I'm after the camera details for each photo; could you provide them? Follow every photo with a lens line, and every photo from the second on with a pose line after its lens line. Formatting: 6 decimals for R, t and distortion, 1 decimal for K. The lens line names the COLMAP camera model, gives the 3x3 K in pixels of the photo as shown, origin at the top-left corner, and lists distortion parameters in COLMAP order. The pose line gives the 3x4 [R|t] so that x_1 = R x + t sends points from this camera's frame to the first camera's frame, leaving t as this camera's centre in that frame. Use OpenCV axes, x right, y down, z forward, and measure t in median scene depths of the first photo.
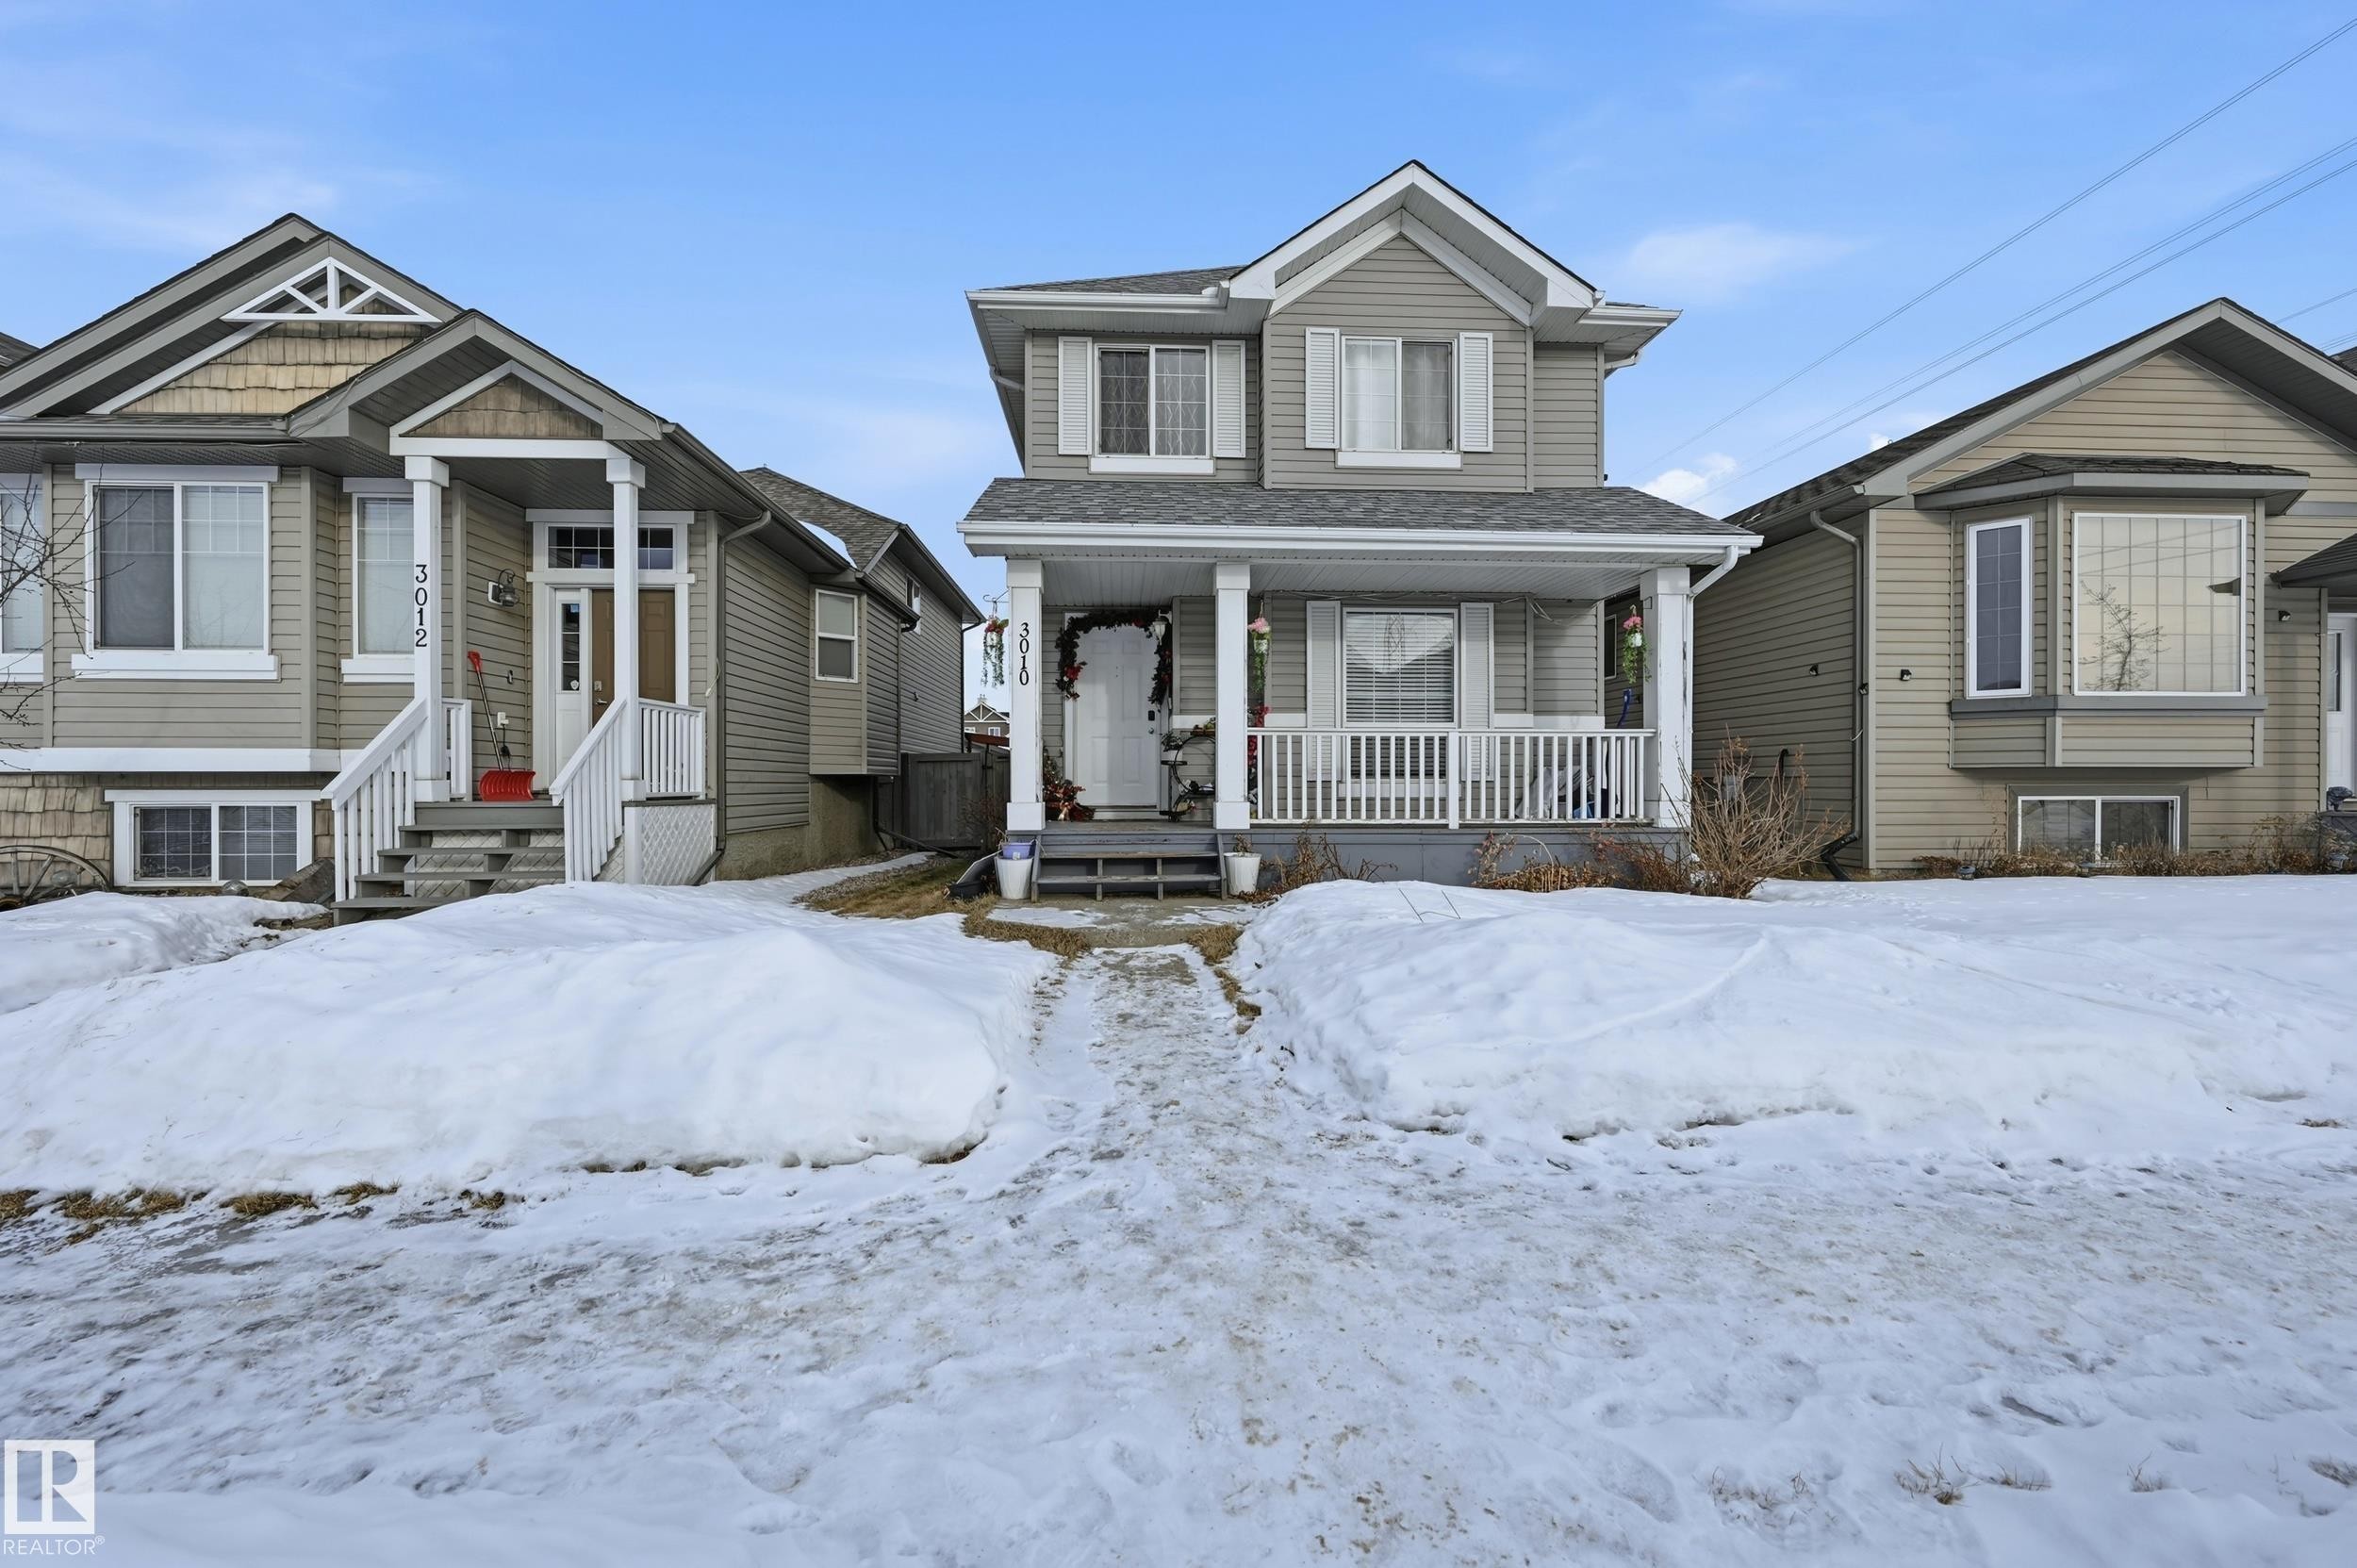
lens RADIAL K [[941.1, 0, 1172.6], [0, 941.1, 782.9], [0, 0, 1]] dist [-0.000107, 0.000026]
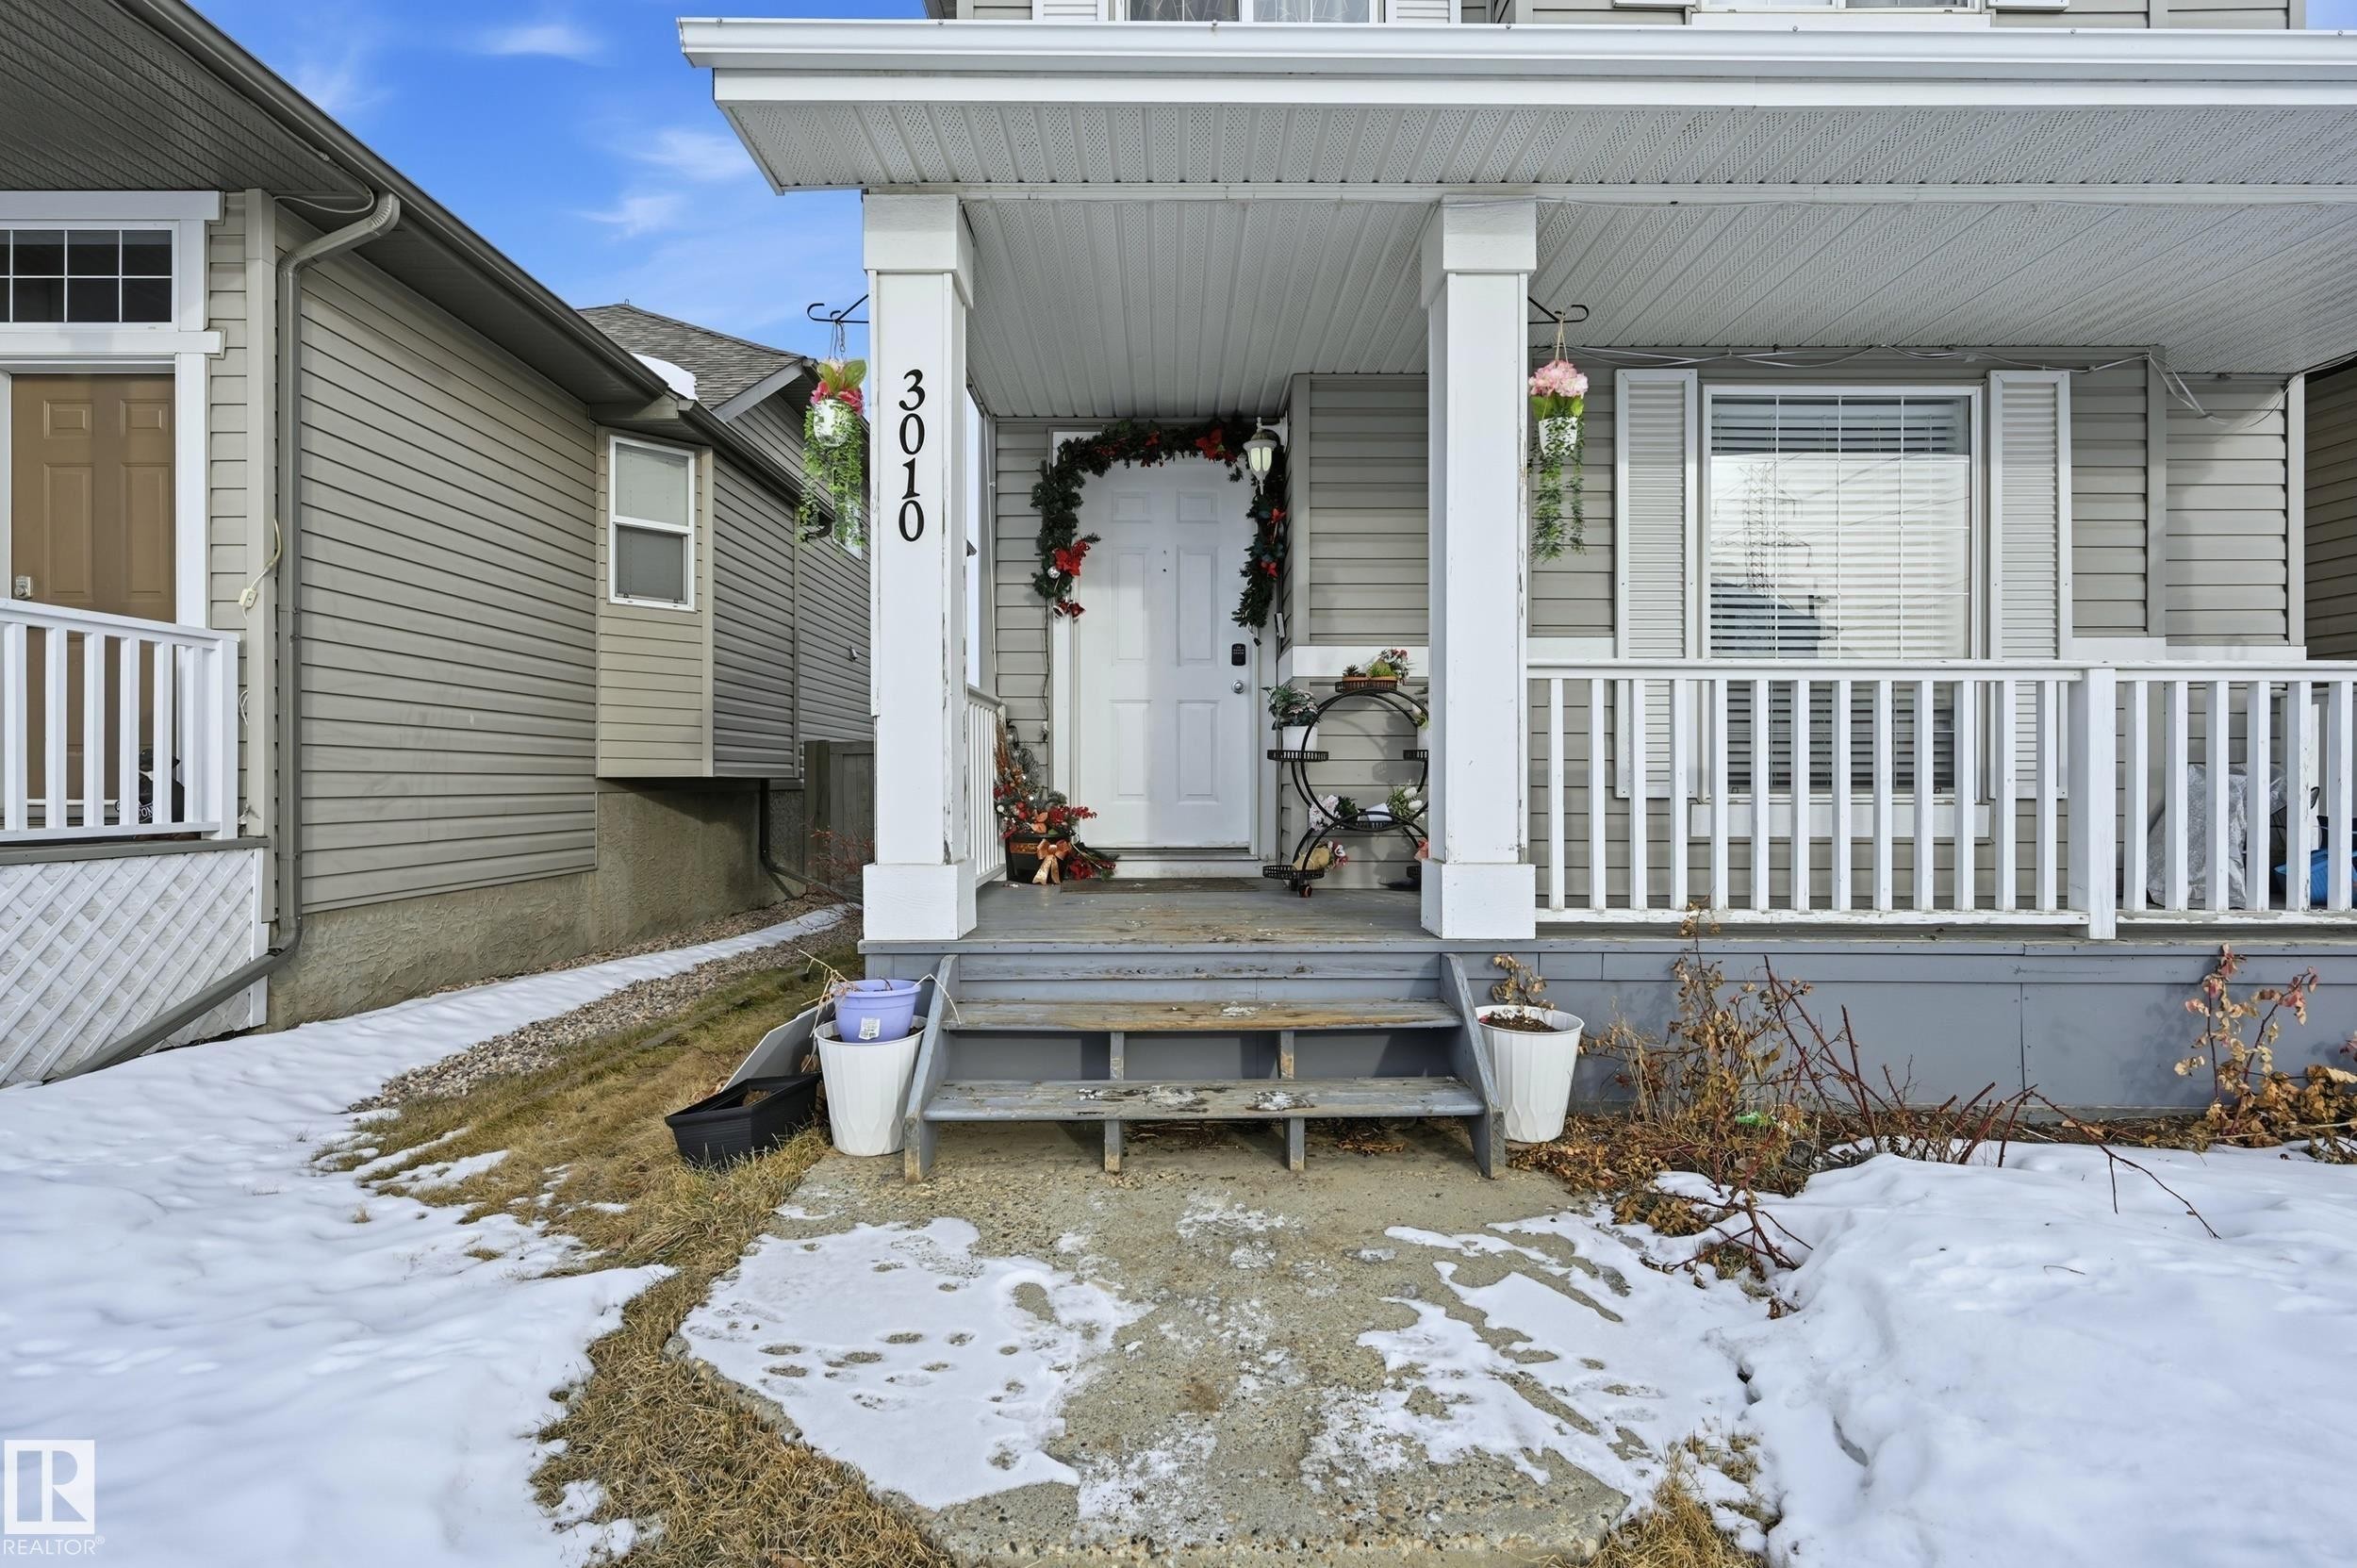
lens RADIAL K [[941.1, 0, 1181.6], [0, 941.1, 779.1], [0, 0, 1]] dist [-0.000107, 0.000026]
pose [[0.999261, 0.000734, -0.038428, -0.035027], [-0.000623, 0.999996, 0.002888, -0.011794], [0.038430, -0.002862, 0.999257, 0.565528]]
